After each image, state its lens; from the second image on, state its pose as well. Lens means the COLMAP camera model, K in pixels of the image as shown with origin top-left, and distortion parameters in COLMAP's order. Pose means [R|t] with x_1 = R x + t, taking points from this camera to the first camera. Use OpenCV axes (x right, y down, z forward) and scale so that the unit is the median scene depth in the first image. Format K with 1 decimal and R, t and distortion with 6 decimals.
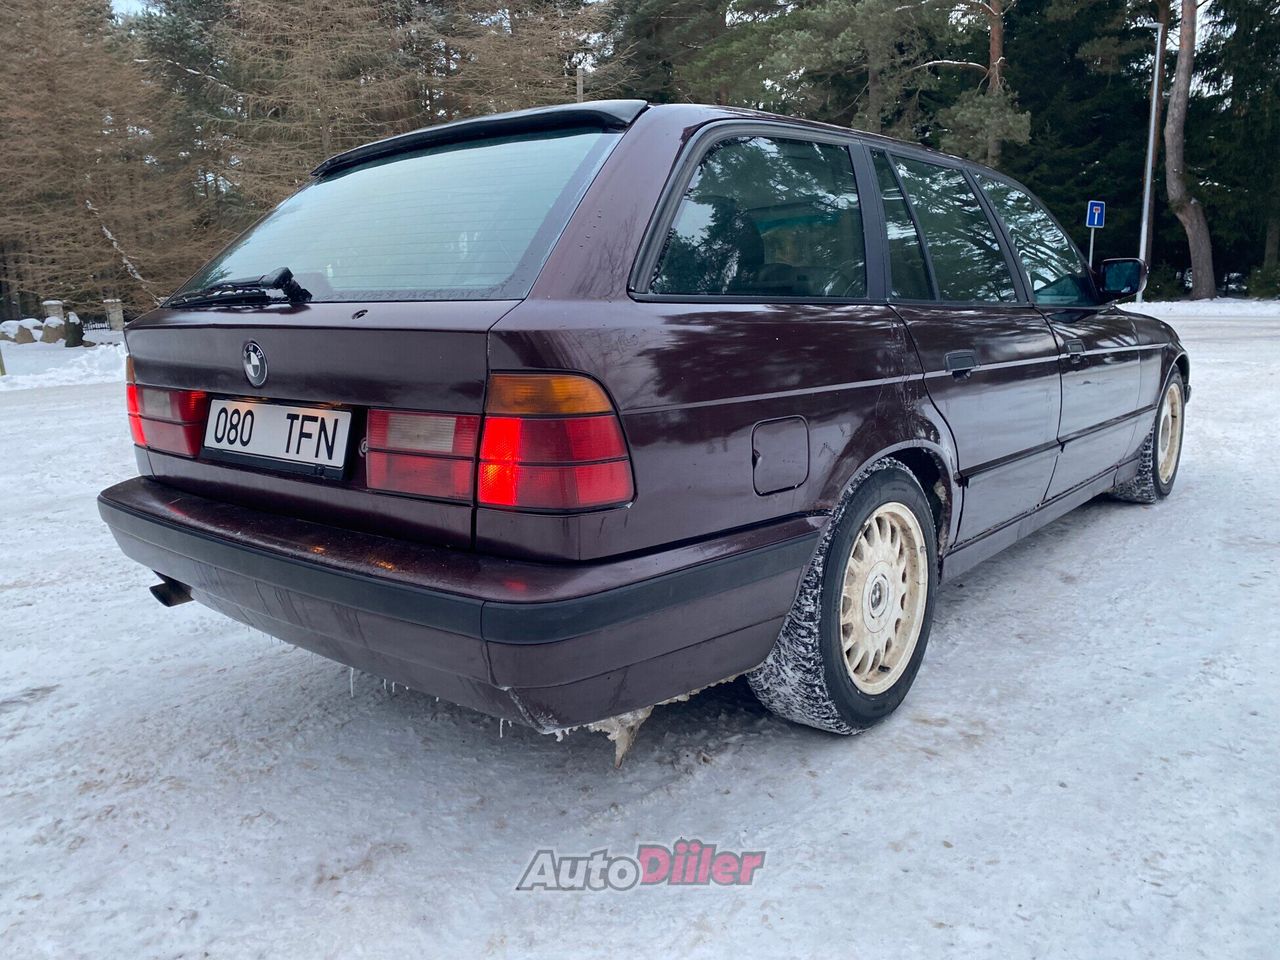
lens RADIAL K [[957.0, 0, 640.0], [0, 957.0, 480.0], [0, 0, 1]] dist [0.009309, 0.002360]
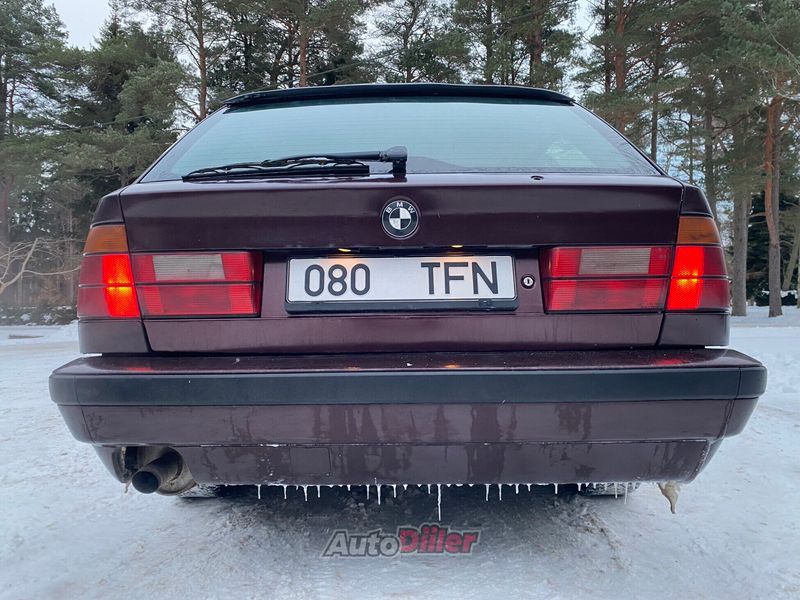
lens RADIAL K [[598.1, 0, 400.0], [0, 598.1, 300.0], [0, 0, 1]] dist [0.009309, 0.002360]
pose [[0.792729, 0.026033, 0.609018, -0.834731], [0.106236, 0.977898, -0.180083, 0.104371], [-0.600245, 0.207457, 0.772442, 0.459640]]
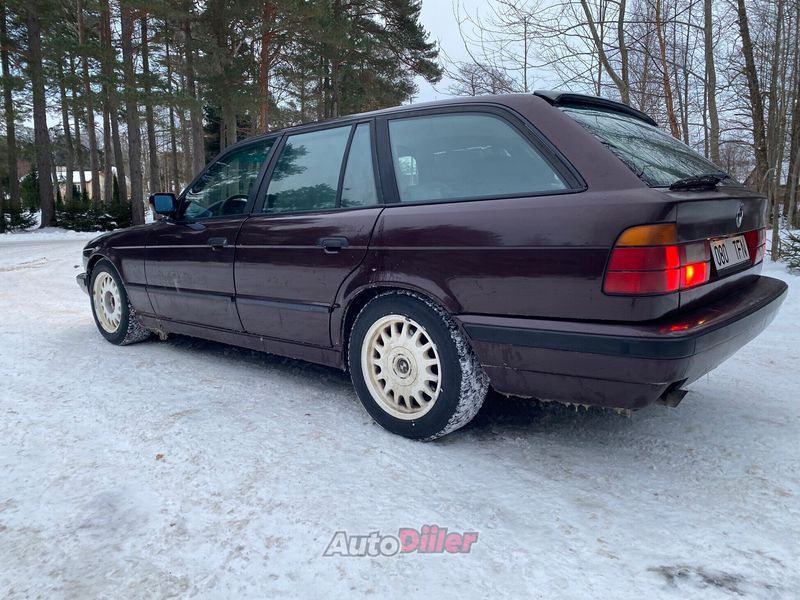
lens RADIAL K [[598.1, 0, 400.0], [0, 598.1, 300.0], [0, 0, 1]] dist [0.009309, 0.002360]
pose [[0.012650, -0.087356, 0.996097, -1.673334], [0.185076, 0.979169, 0.083521, -0.191269], [-0.982643, 0.183297, 0.028554, 1.686334]]
